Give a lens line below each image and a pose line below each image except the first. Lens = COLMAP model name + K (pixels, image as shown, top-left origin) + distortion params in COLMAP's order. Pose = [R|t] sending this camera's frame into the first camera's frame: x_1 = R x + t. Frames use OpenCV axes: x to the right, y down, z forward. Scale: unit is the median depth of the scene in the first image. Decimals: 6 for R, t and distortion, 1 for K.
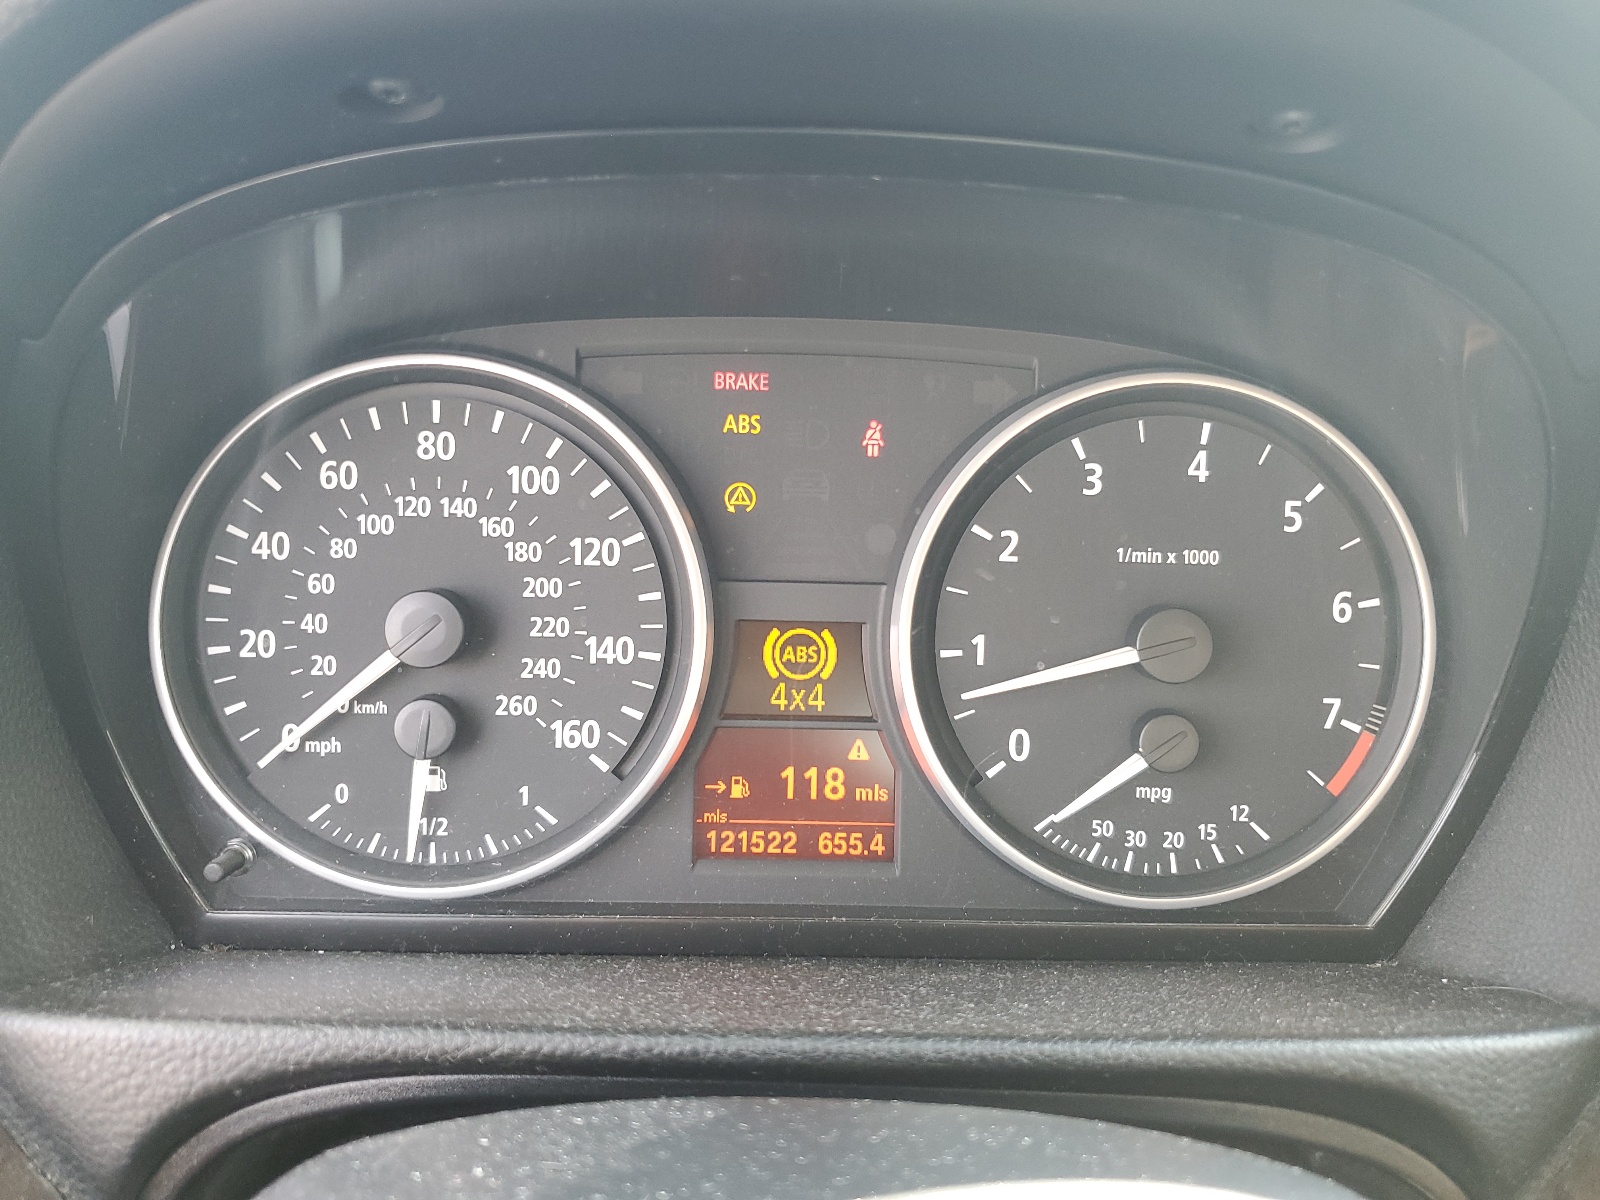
lens RADIAL K [[1214.7, 0, 802.6], [0, 1214.7, 601.2], [0, 0, 1]] dist [0.009204, 0.001173]
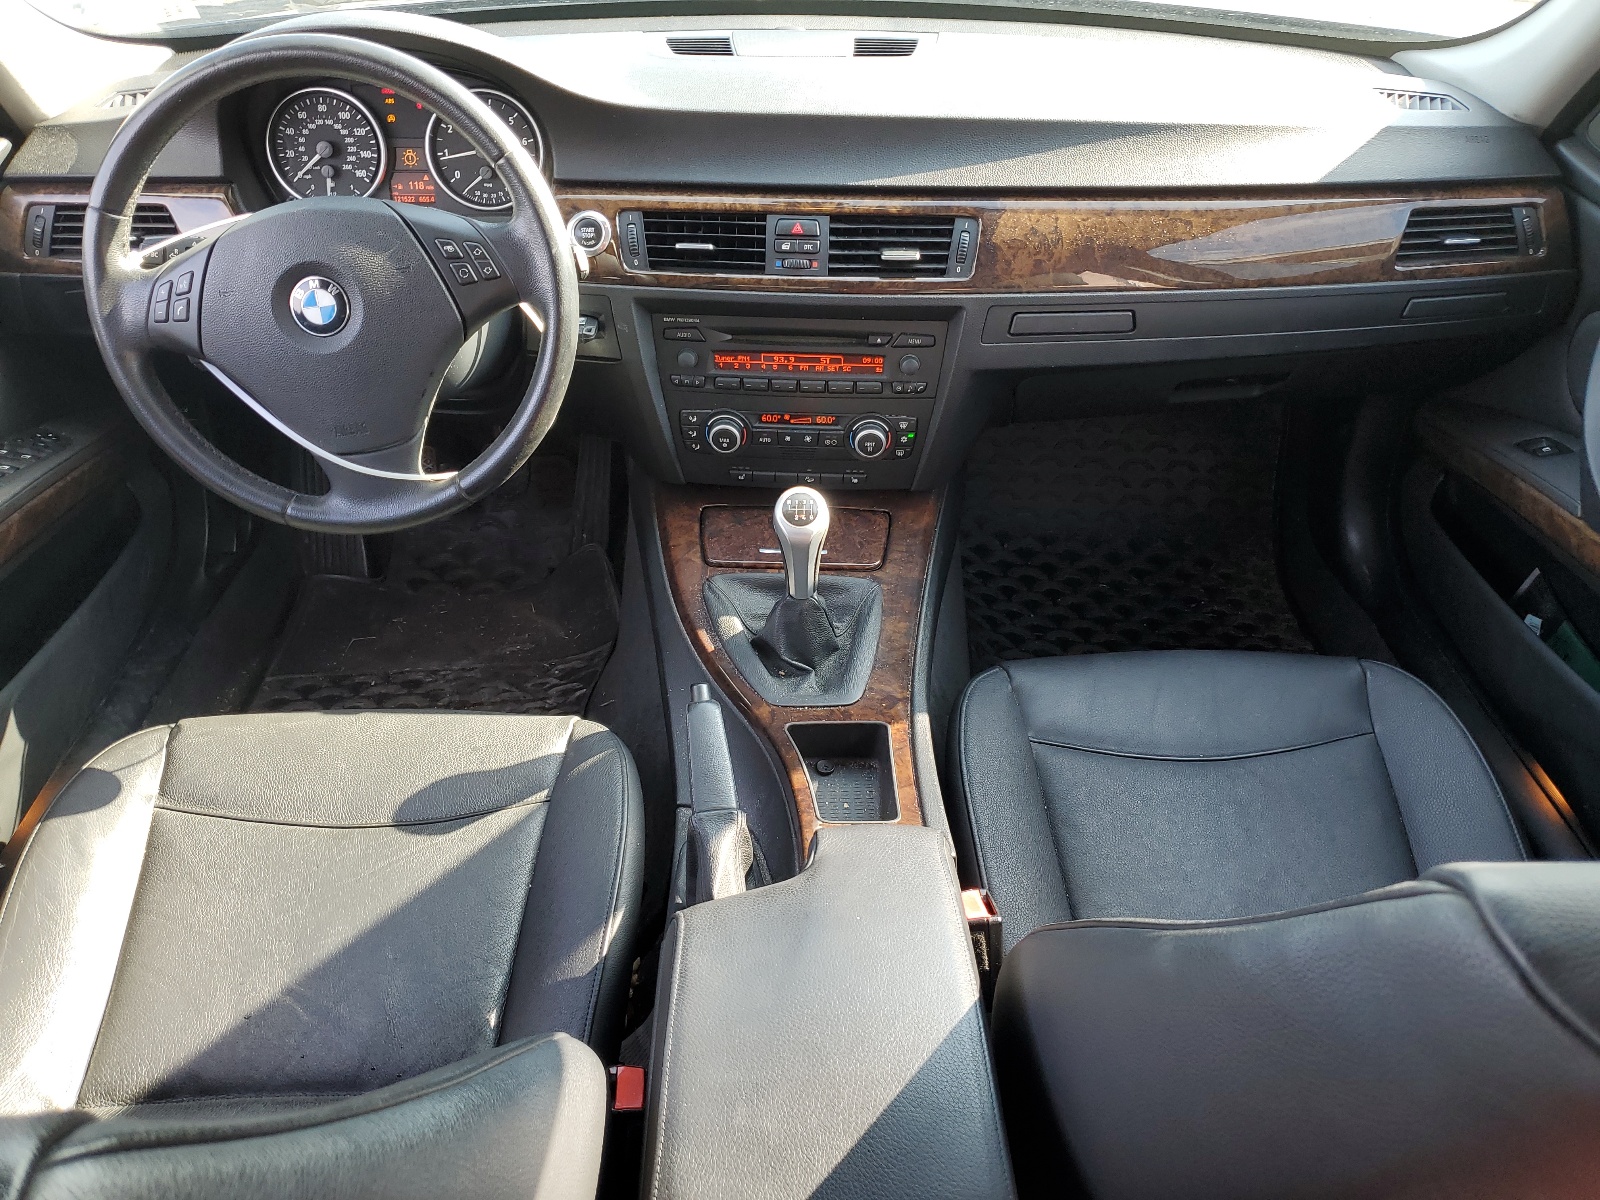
lens RADIAL K [[1214.7, 0, 795.2], [0, 1214.7, 602.0], [0, 0, 1]] dist [0.009204, 0.001173]
pose [[0.999022, -0.031339, 0.031201, 1.312504], [0.020106, 0.950289, 0.310719, 0.258771], [-0.039387, -0.309788, 0.949990, -4.117398]]
